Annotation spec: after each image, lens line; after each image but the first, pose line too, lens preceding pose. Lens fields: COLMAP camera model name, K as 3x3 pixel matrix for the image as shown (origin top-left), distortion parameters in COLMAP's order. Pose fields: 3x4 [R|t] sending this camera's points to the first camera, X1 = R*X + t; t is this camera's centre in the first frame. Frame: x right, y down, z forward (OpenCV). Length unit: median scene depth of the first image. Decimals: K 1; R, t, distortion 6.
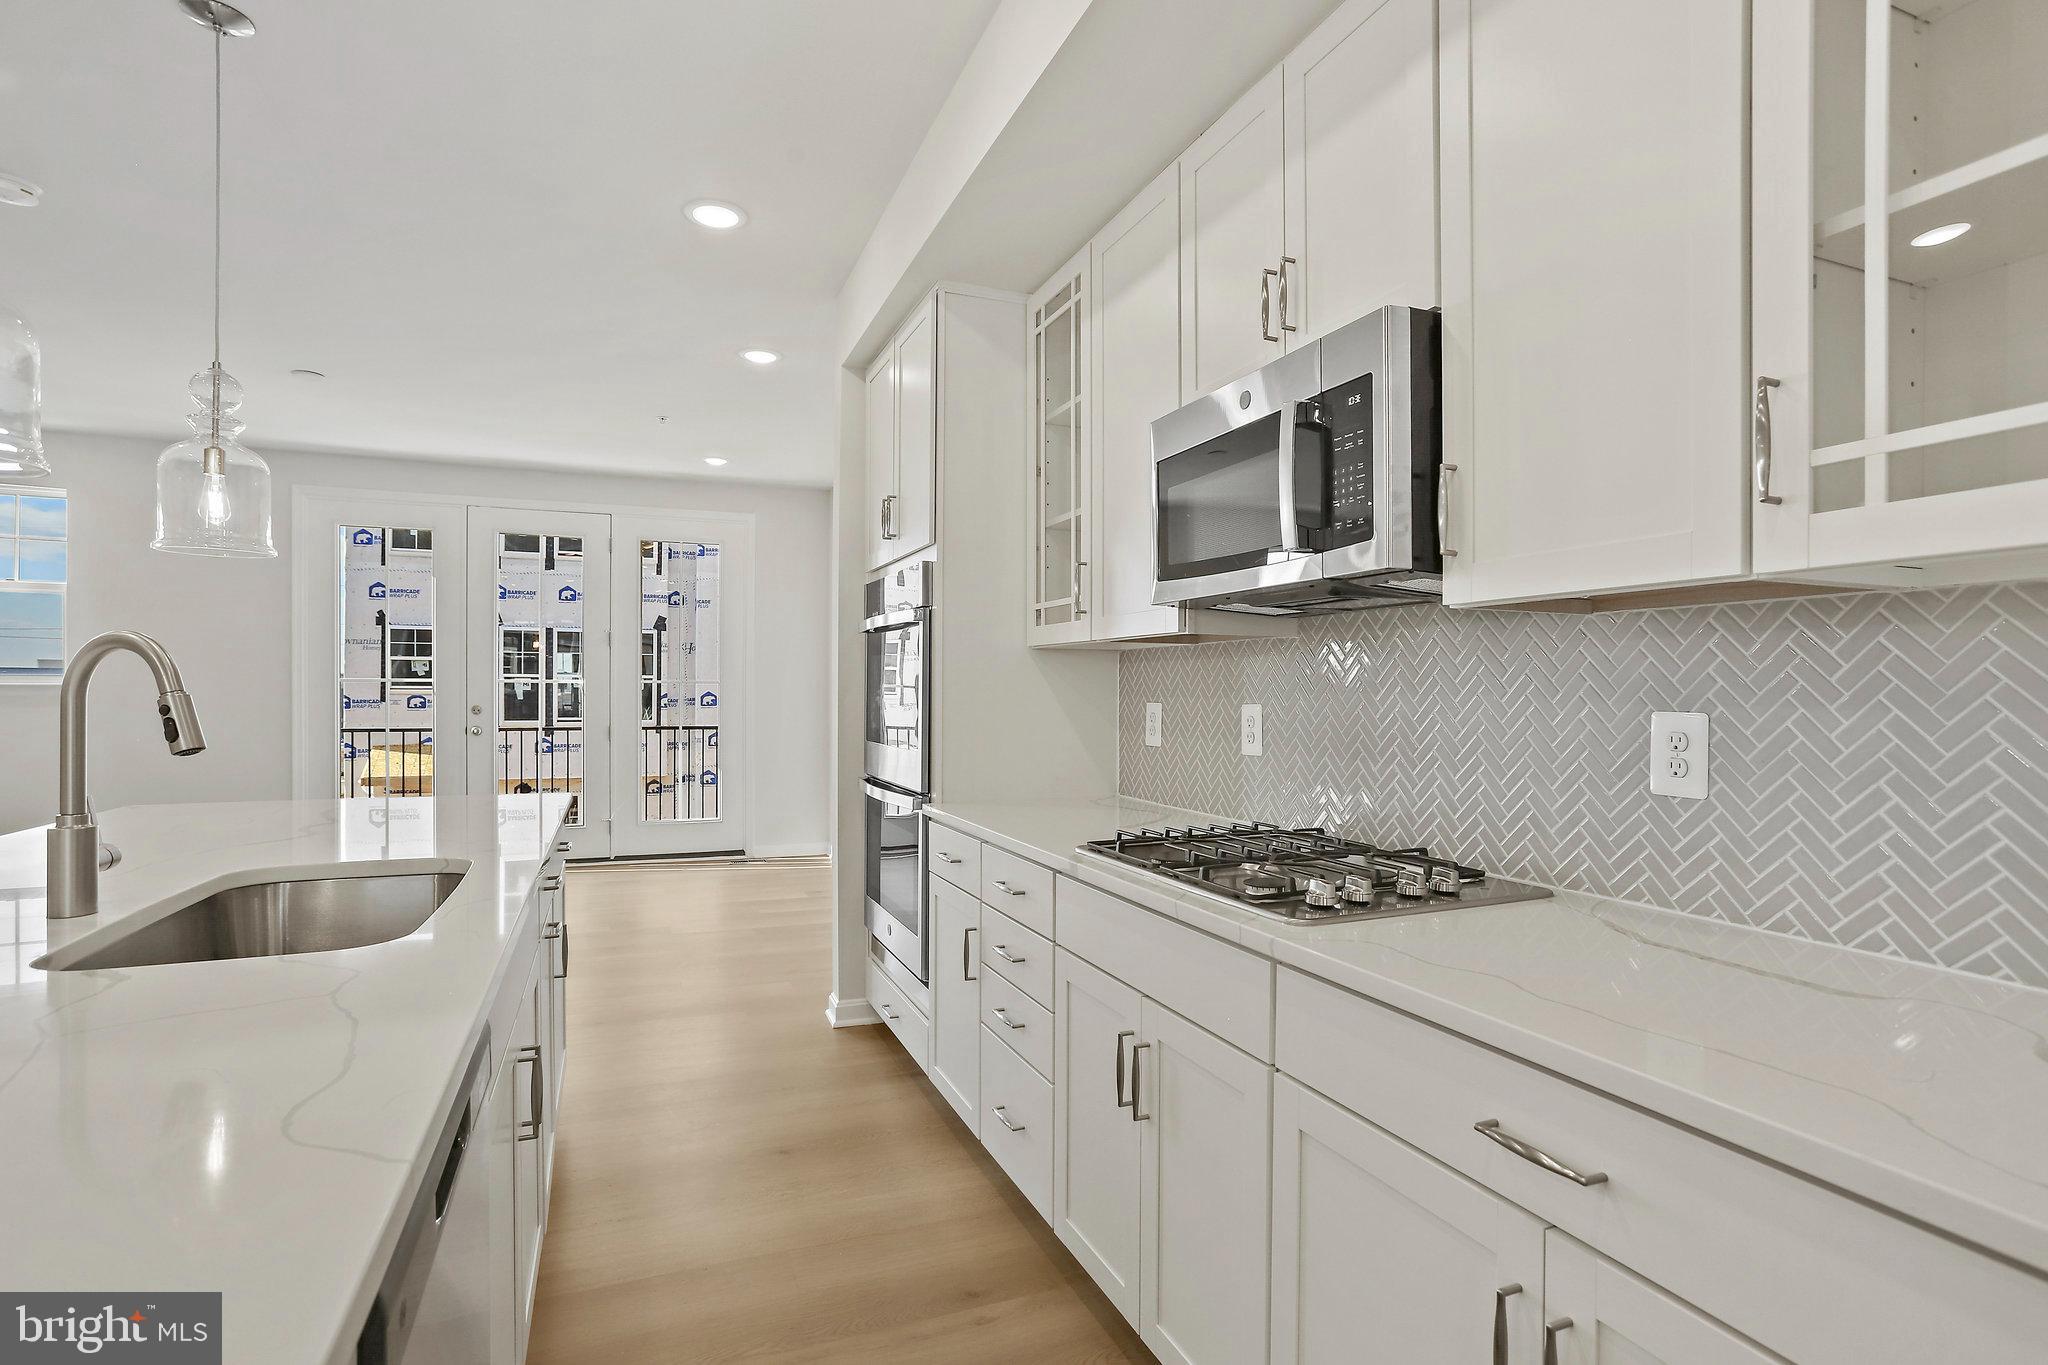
lens RADIAL K [[1008.8, 0, 1033.9], [0, 1008.8, 691.4], [0, 0, 1]] dist [-0.059584, 0.032967]
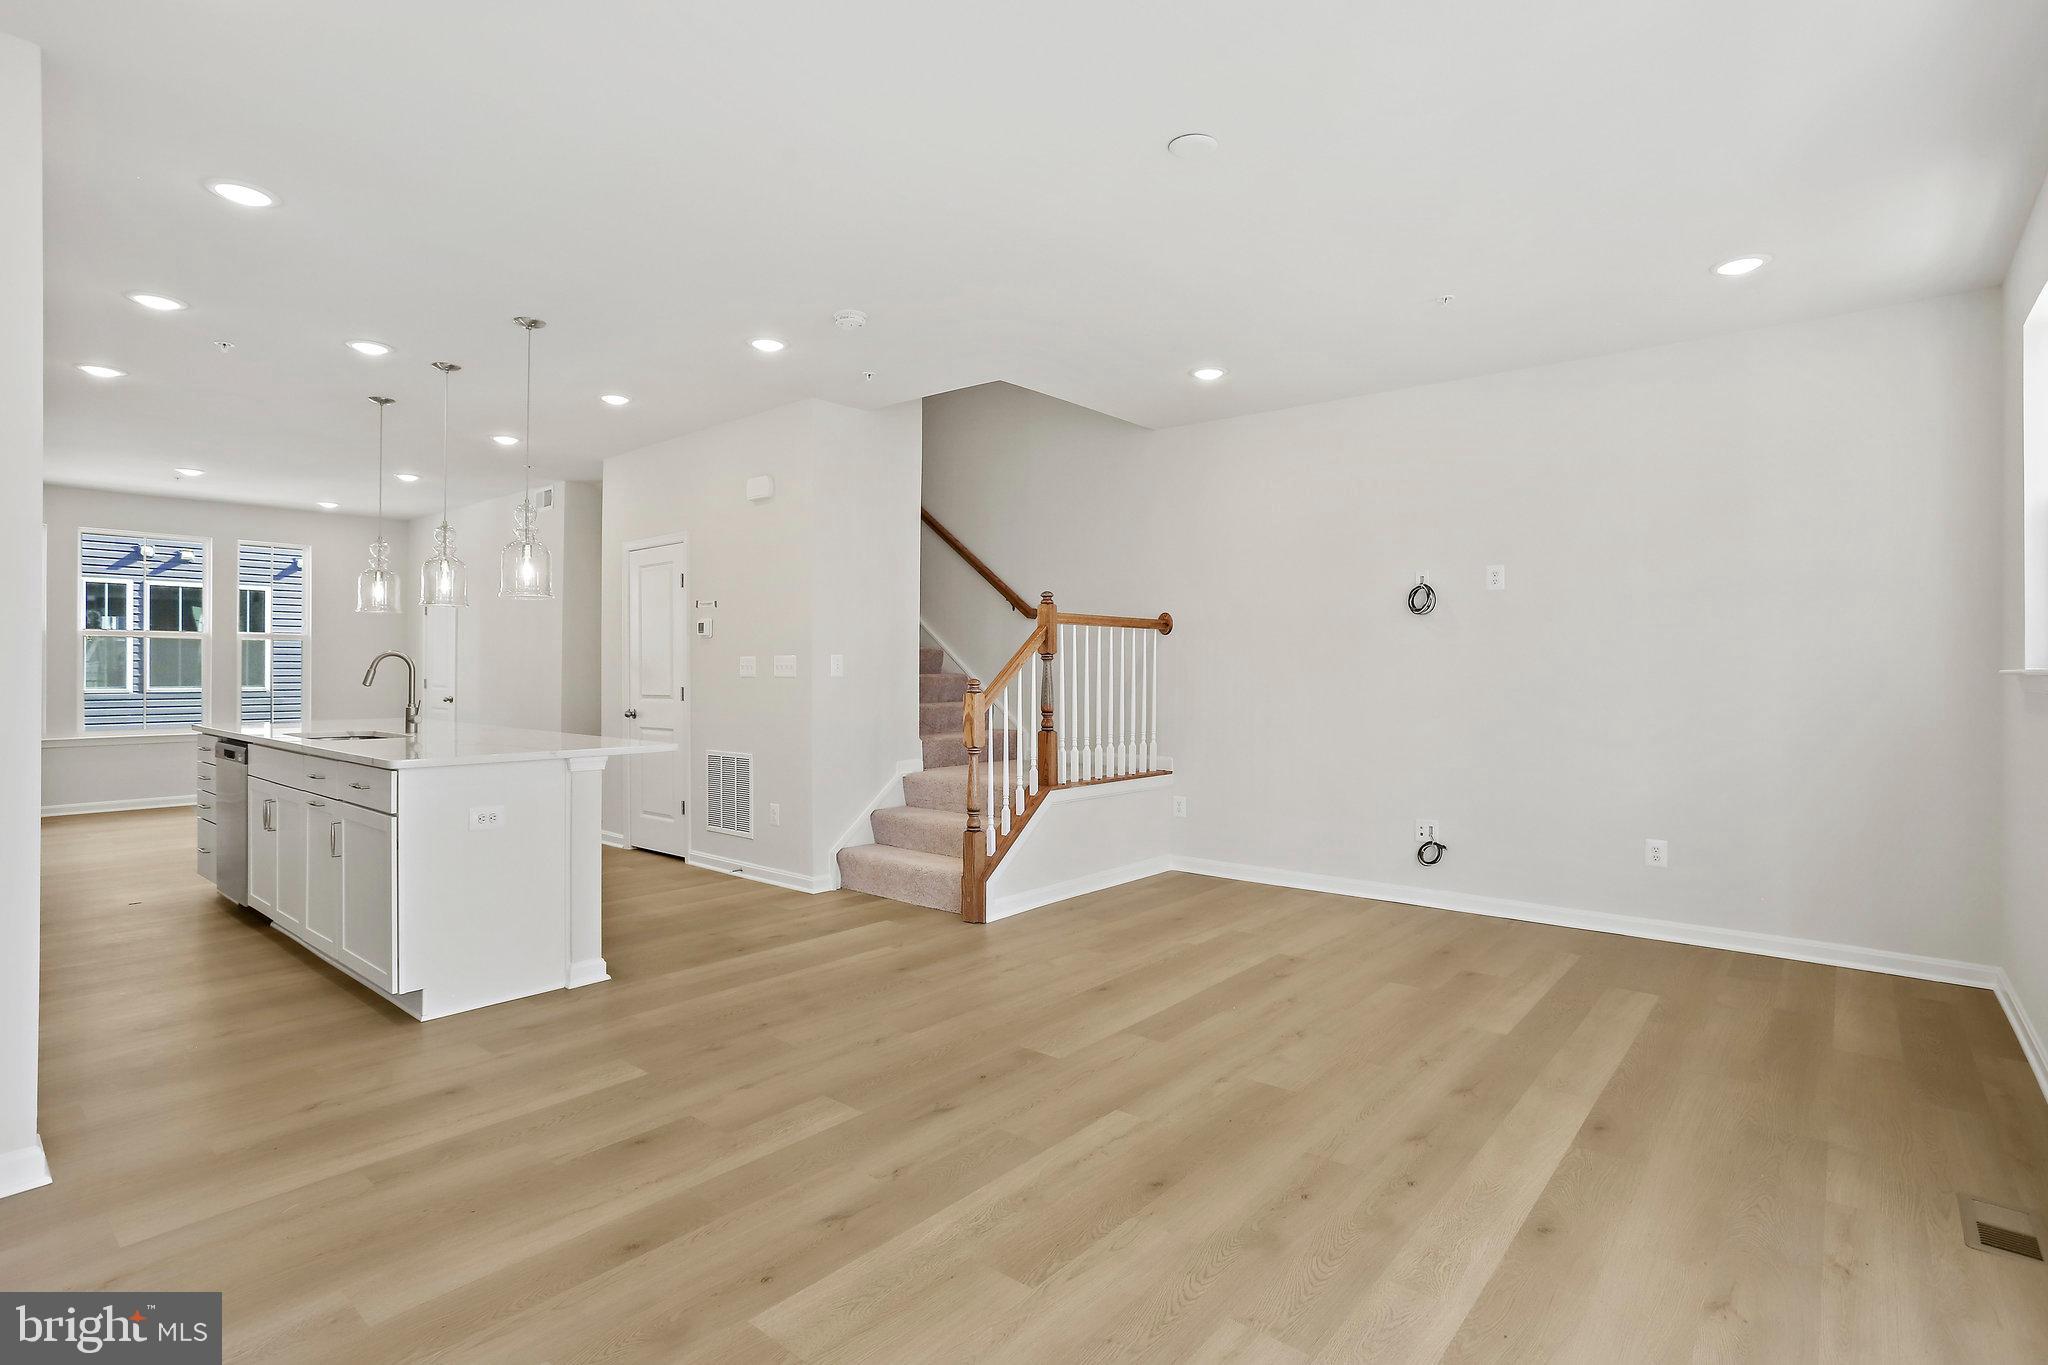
lens RADIAL K [[1007.6, 0, 1032.9], [0, 1007.6, 664.5], [0, 0, 1]] dist [-0.070053, 0.042250]
pose [[-0.884736, -0.011173, -0.465959, -0.594753], [-0.009448, 0.999937, -0.006039, -0.005184], [0.465997, -0.000940, -0.884786, 2.359118]]
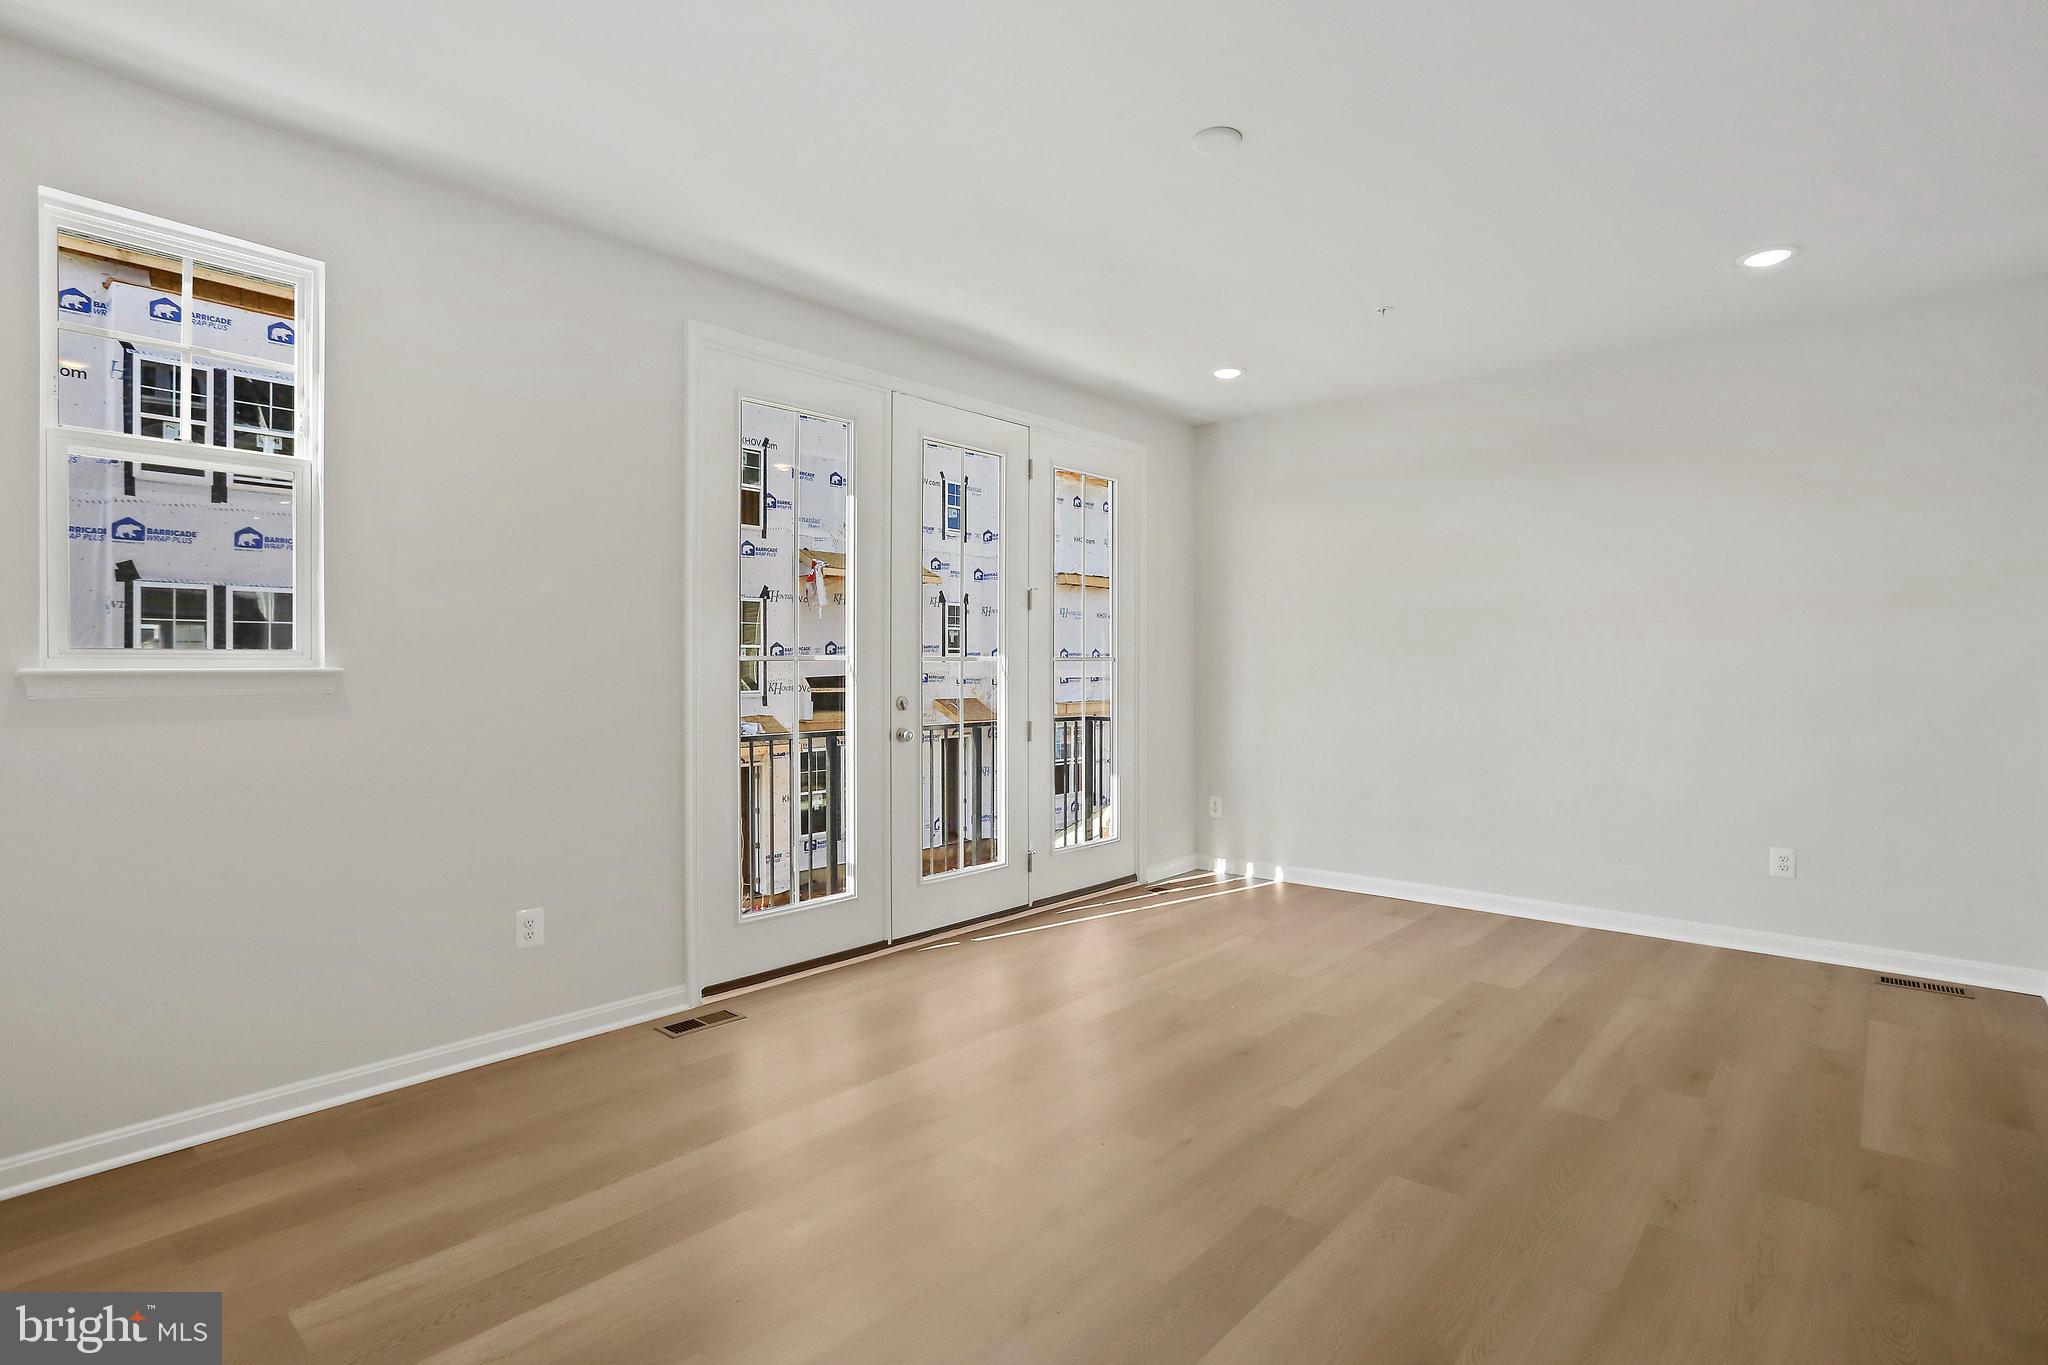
lens RADIAL K [[1004.5, 0, 1033.7], [0, 1004.5, 659.5], [0, 0, 1]] dist [-0.057340, 0.031964]
pose [[0.897158, -0.004453, 0.441688, -1.746622], [0.008423, 0.999940, -0.007026, -0.011525], [-0.441630, 0.010023, 0.897141, 0.820934]]
